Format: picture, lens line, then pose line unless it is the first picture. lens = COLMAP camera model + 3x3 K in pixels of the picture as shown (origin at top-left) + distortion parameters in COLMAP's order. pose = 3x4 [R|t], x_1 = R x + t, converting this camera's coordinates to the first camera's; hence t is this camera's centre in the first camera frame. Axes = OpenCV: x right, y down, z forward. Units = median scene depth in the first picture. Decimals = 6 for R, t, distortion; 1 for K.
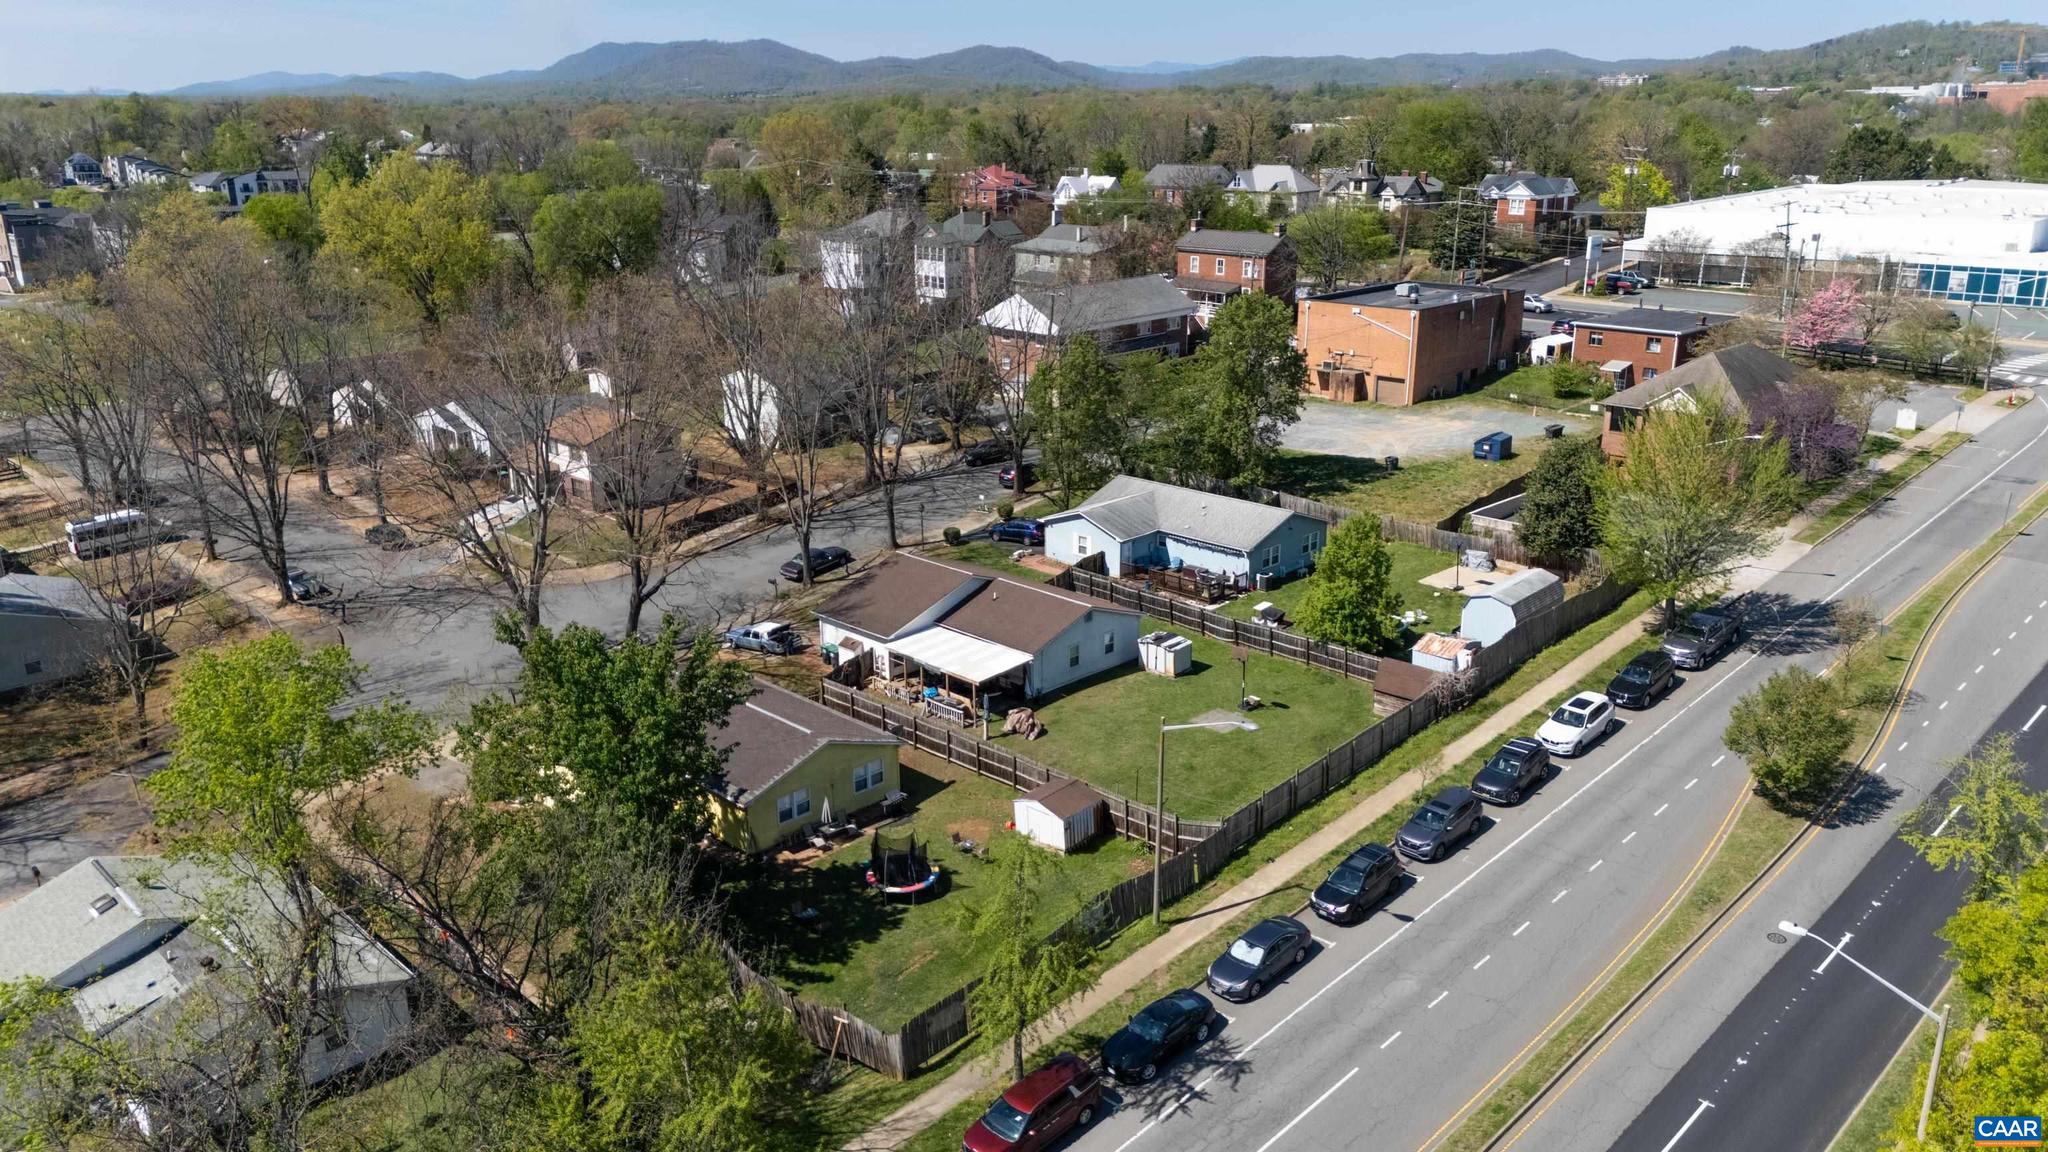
lens RADIAL K [[1508.8, 0, 1026.7], [0, 1508.8, 571.5], [0, 0, 1]] dist [0.105597, -0.130947]
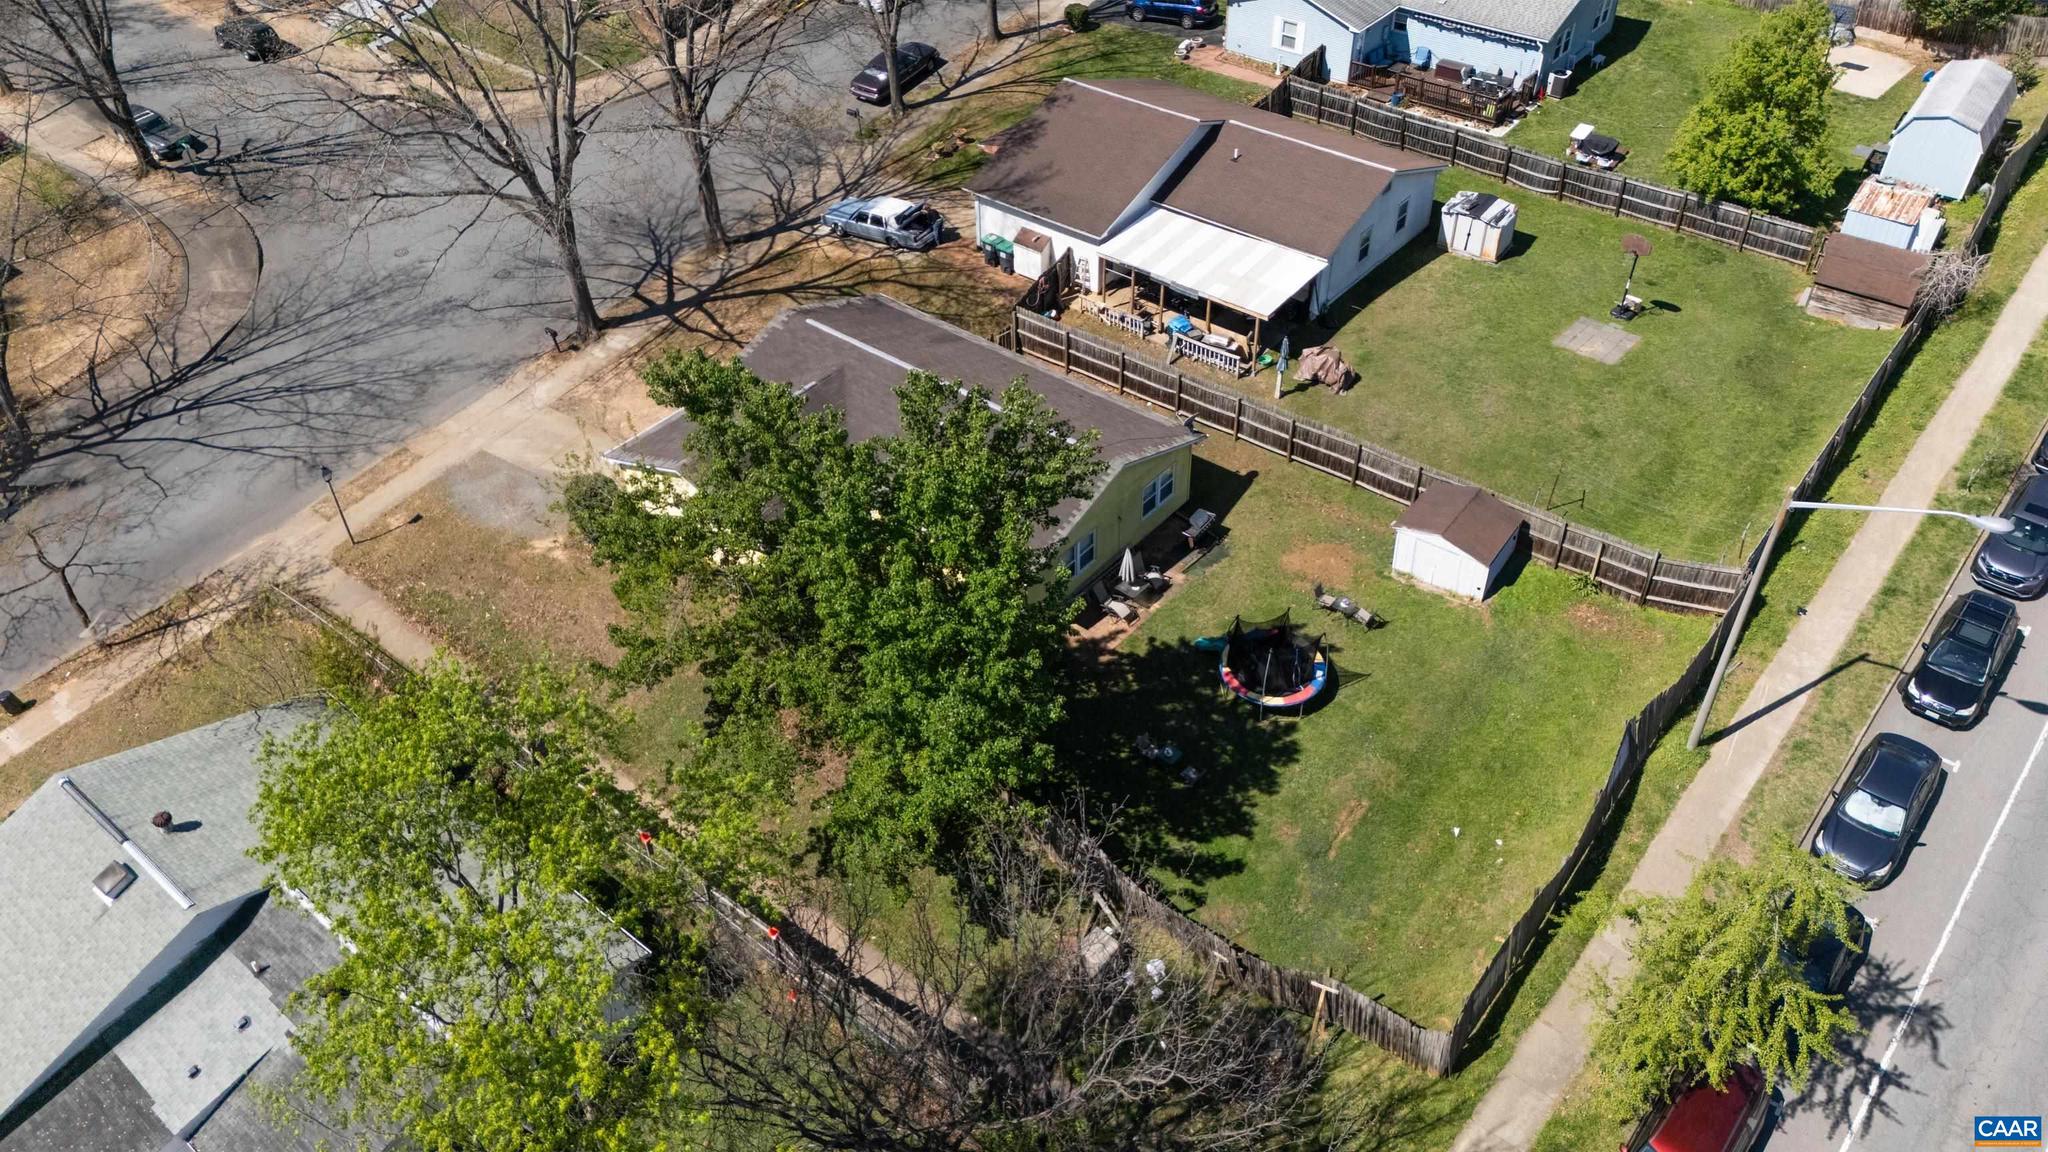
lens RADIAL K [[1508.8, 0, 1026.7], [0, 1508.8, 571.5], [0, 0, 1]] dist [0.105597, -0.130947]
pose [[0.994277, -0.076750, 0.074320, -0.185992], [0.040643, 0.915070, 0.401243, -0.094365], [-0.098804, -0.395926, 0.912952, 0.306653]]
